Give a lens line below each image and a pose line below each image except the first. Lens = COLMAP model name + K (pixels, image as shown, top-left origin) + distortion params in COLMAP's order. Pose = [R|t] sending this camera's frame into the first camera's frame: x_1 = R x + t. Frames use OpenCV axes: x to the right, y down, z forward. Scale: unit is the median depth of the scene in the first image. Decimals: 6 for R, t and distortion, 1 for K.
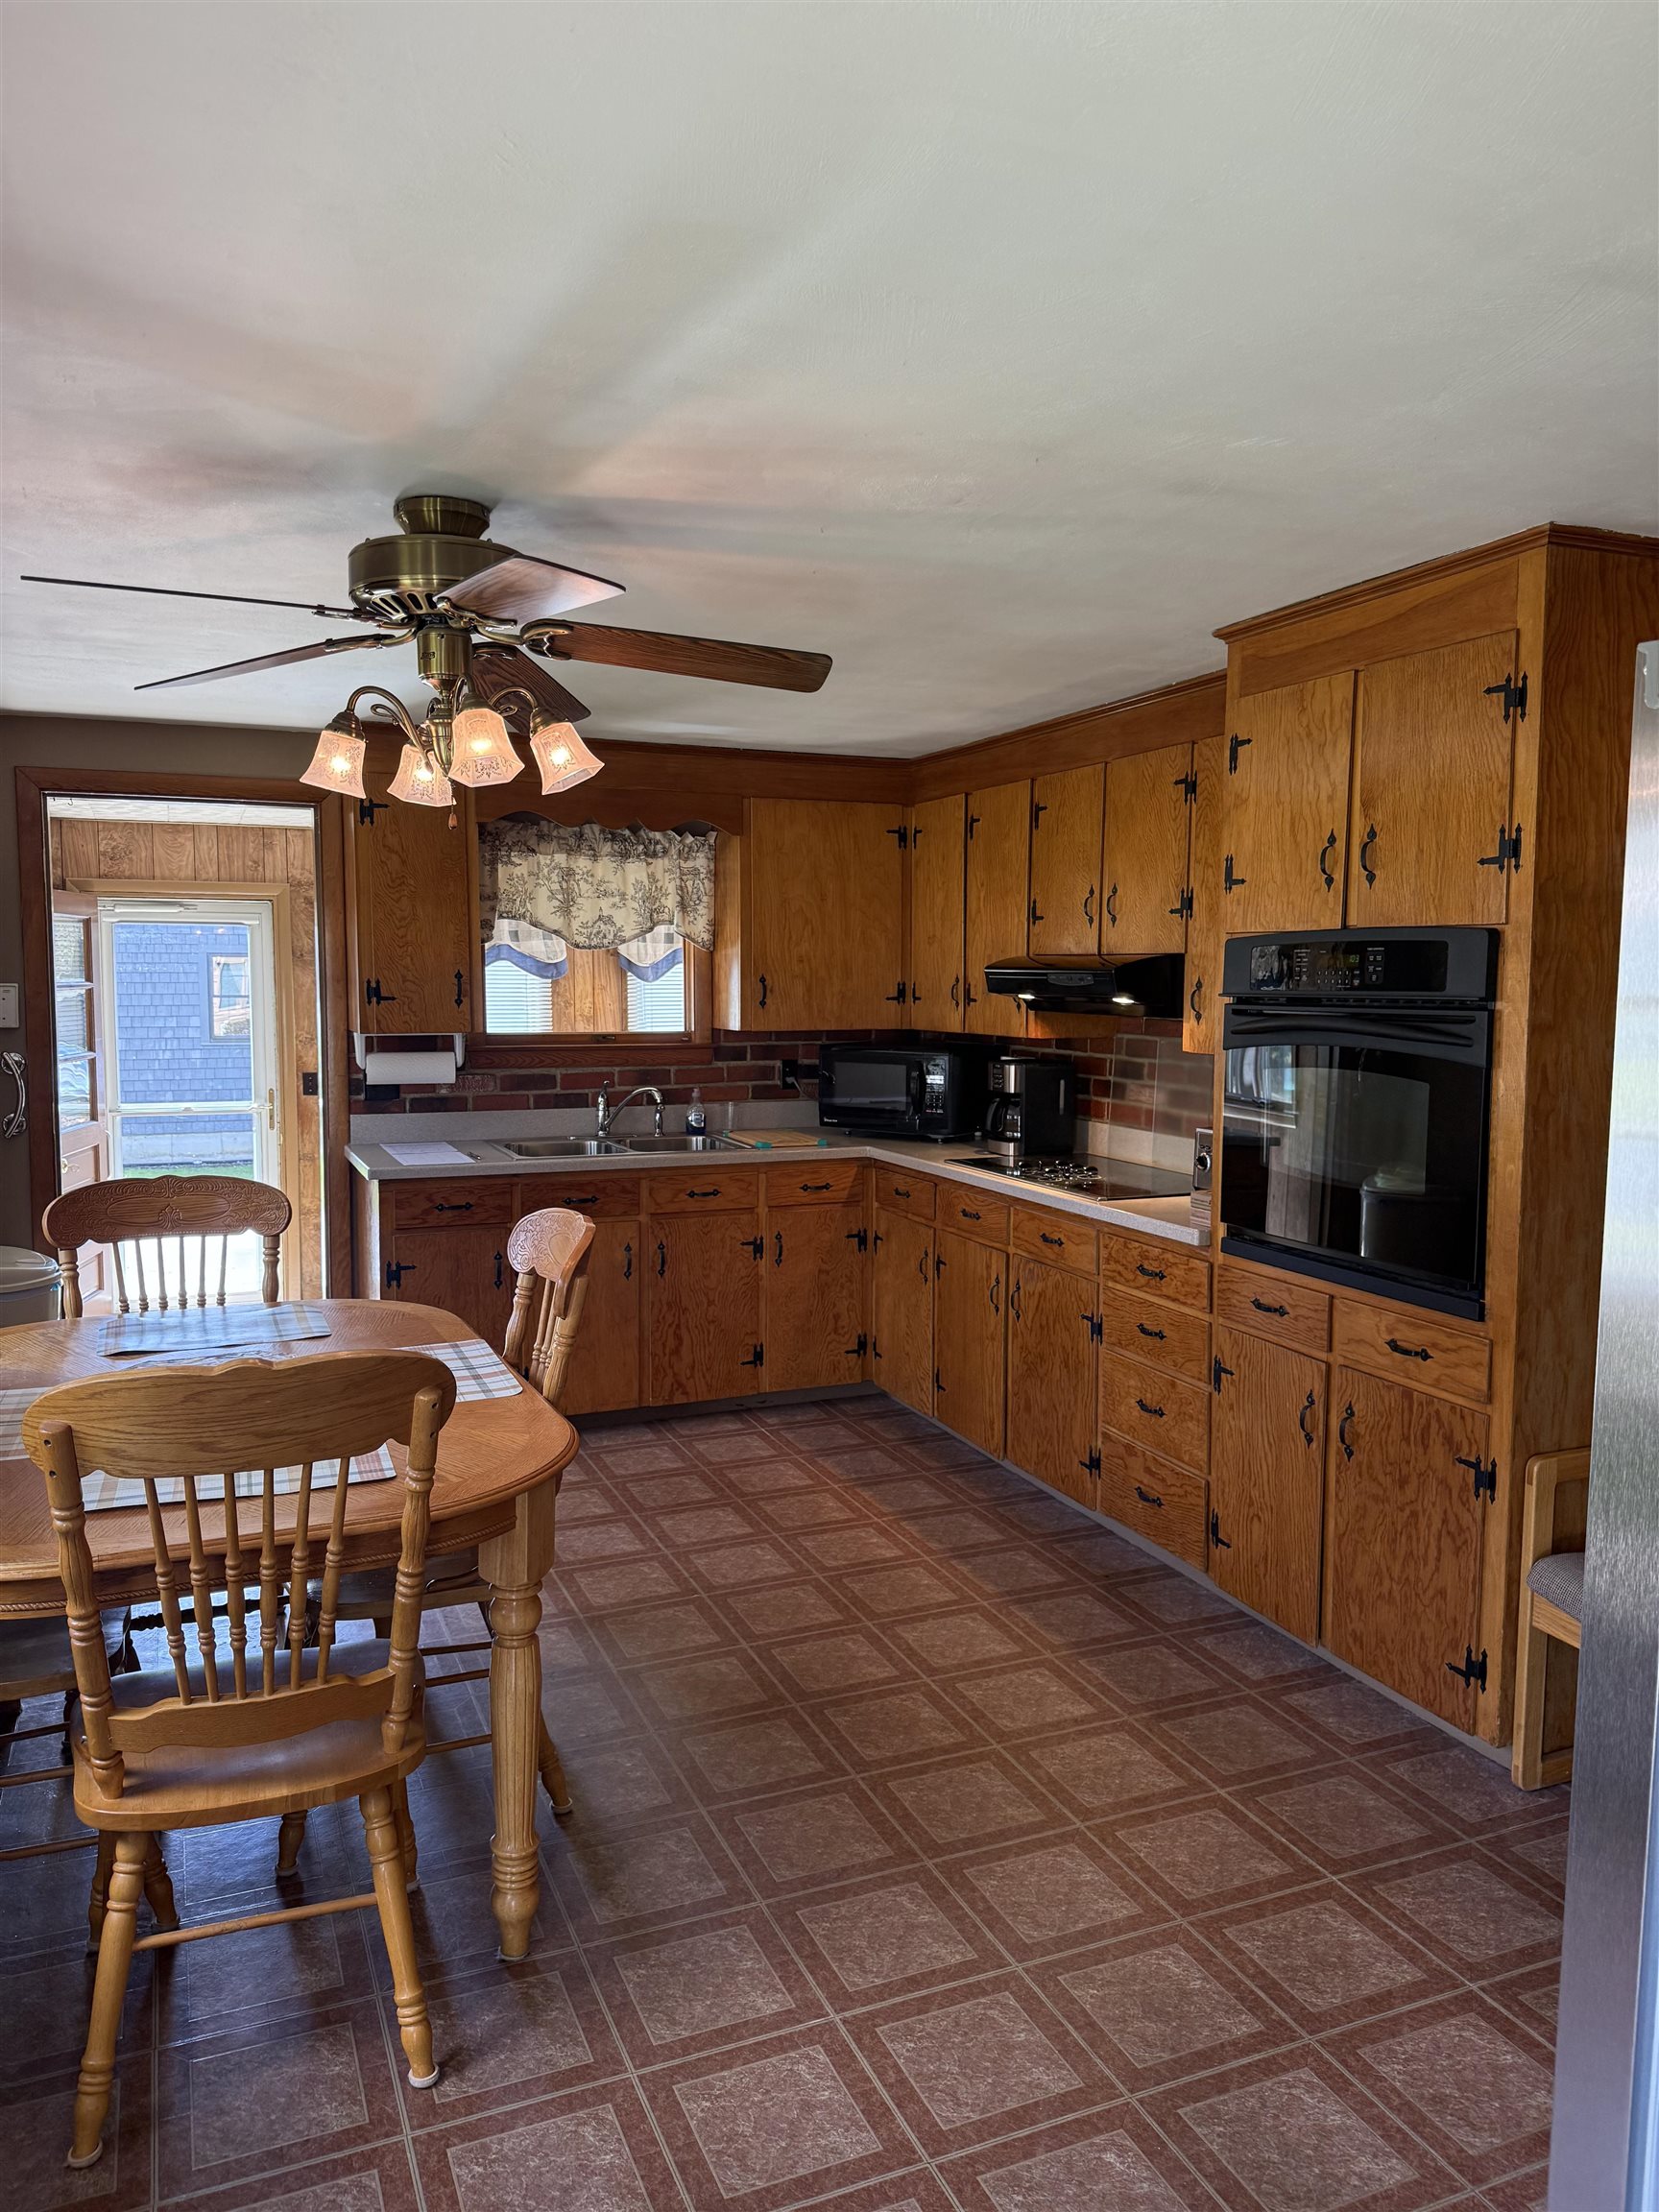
lens RADIAL K [[1572.0, 0, 829.5], [0, 1572.0, 1106.0], [0, 0, 1]] dist [0.010138, -0.002124]
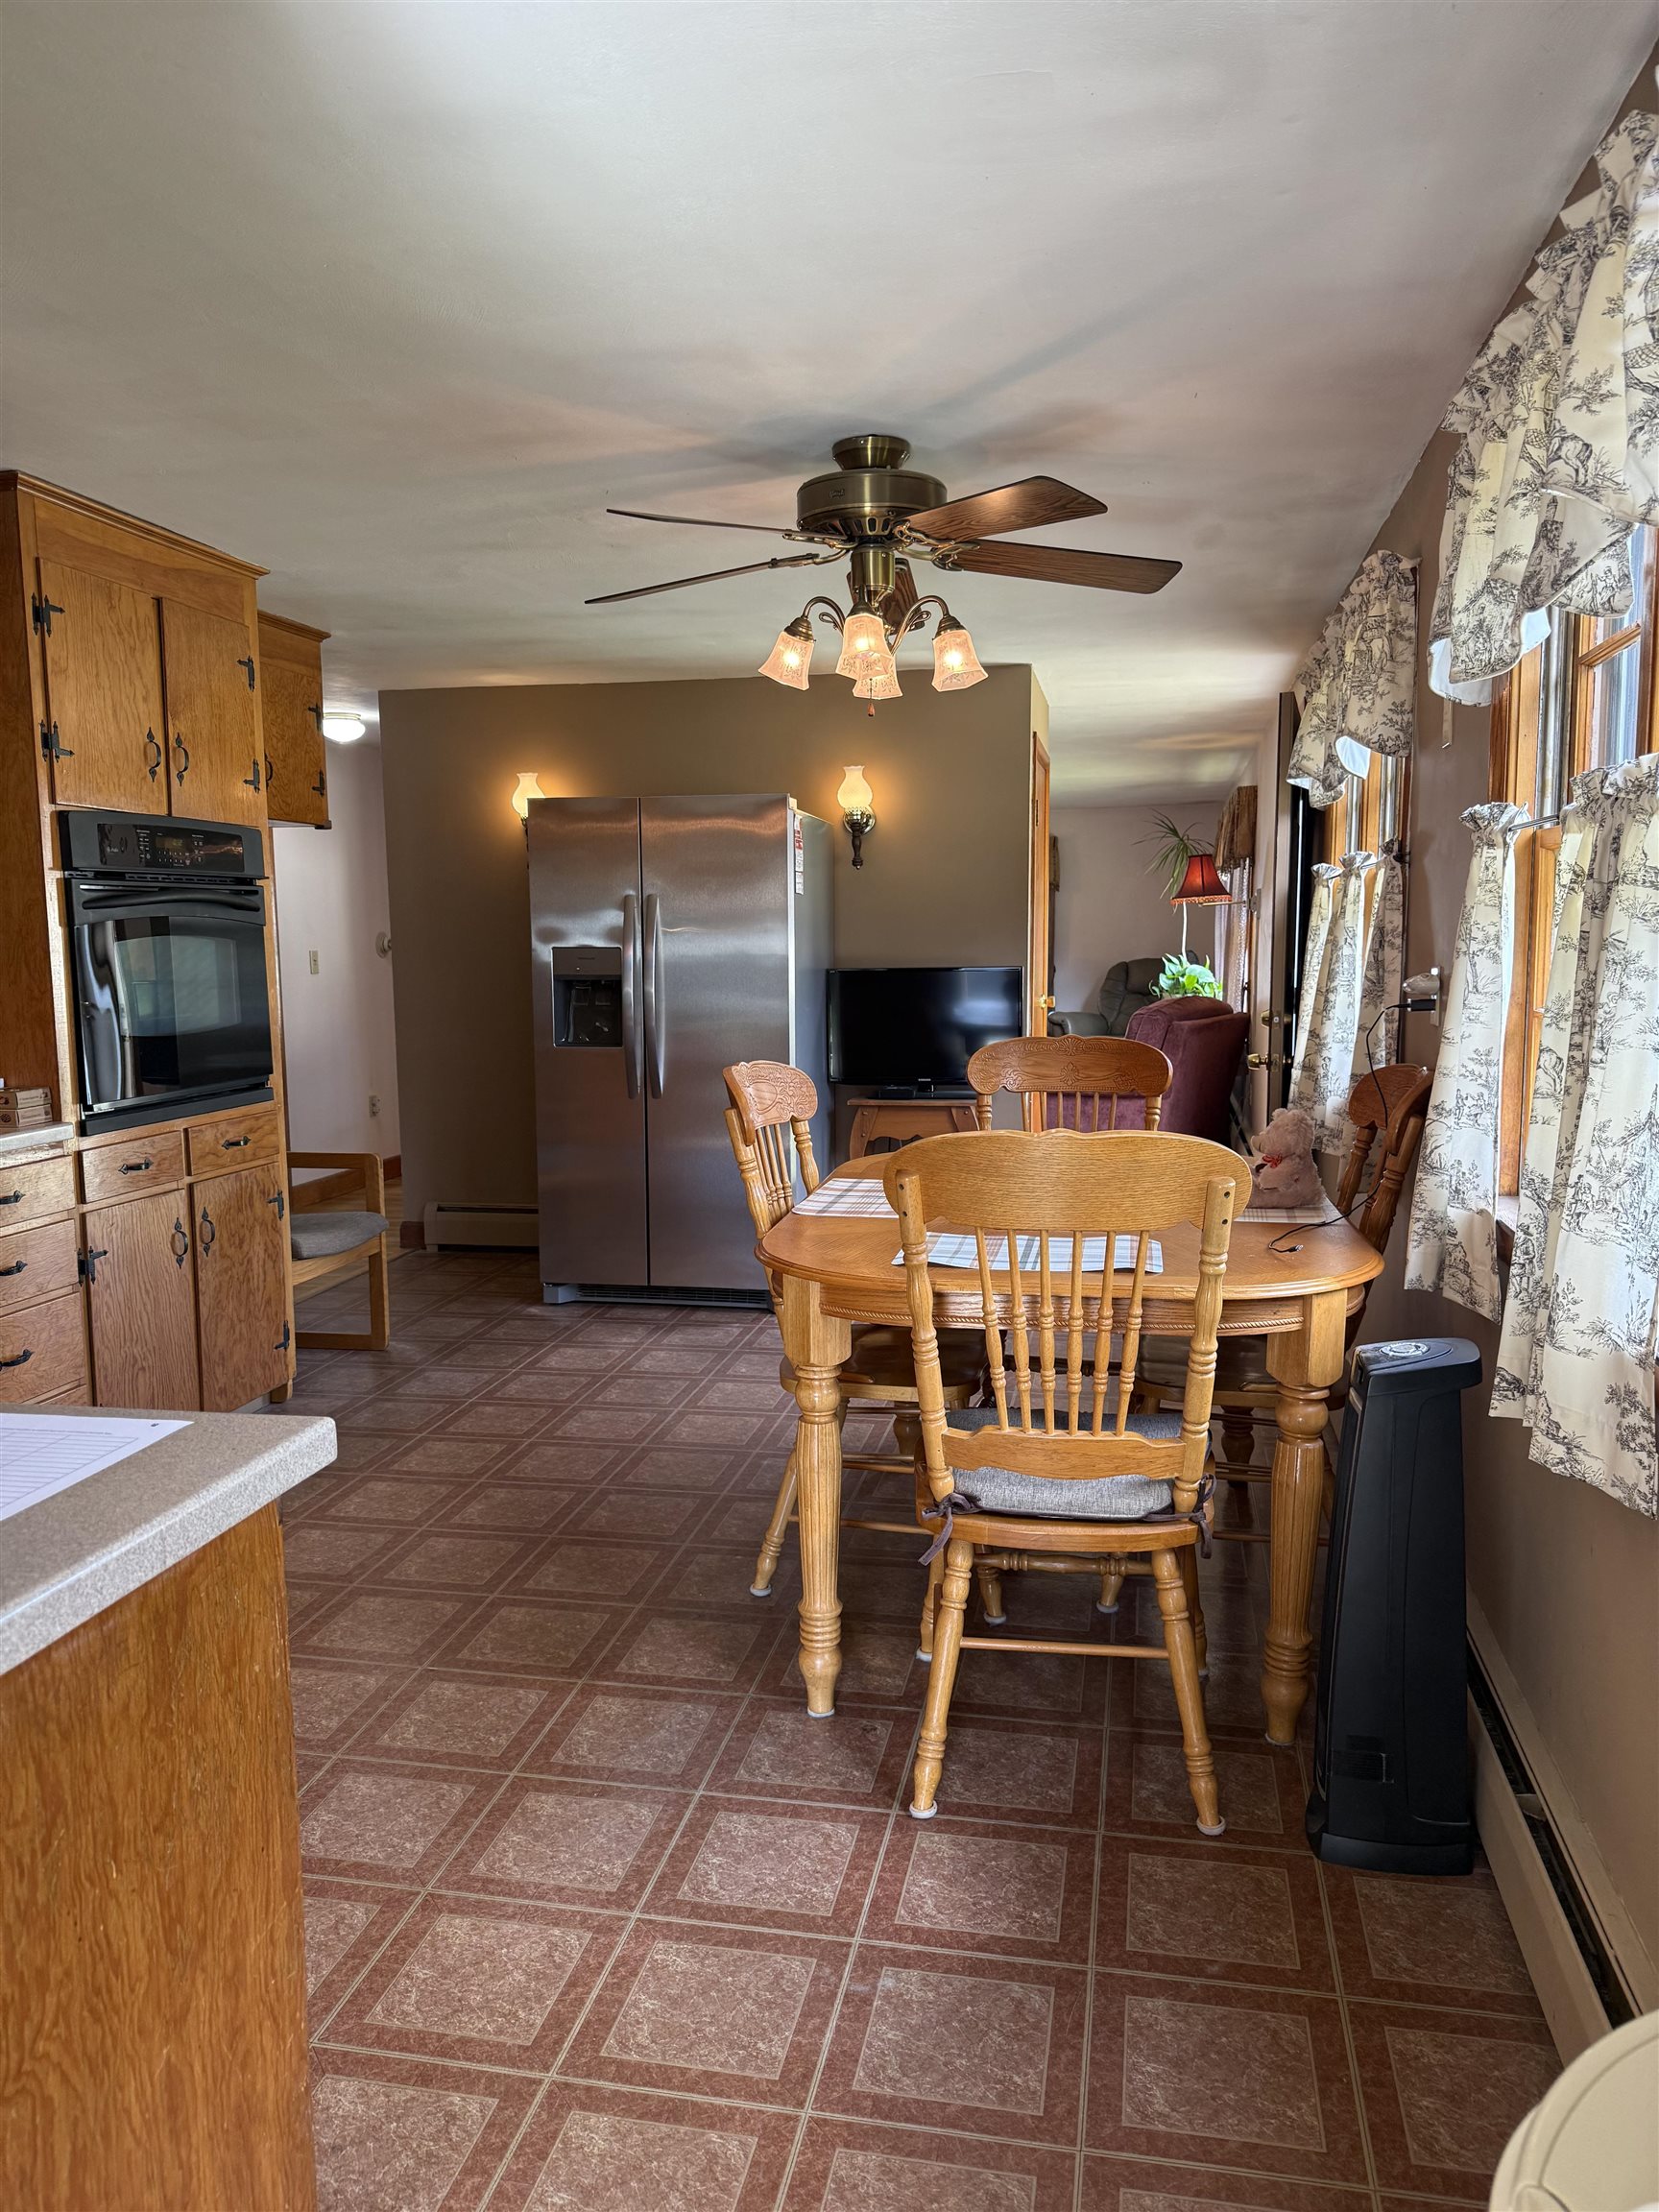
lens RADIAL K [[1572.0, 0, 829.5], [0, 1572.0, 1106.0], [0, 0, 1]] dist [0.010138, -0.002124]
pose [[-0.825337, -0.060310, 0.561410, -0.759930], [0.052895, 0.981649, 0.183216, -0.089665], [-0.562157, 0.180910, -0.807001, 1.711096]]
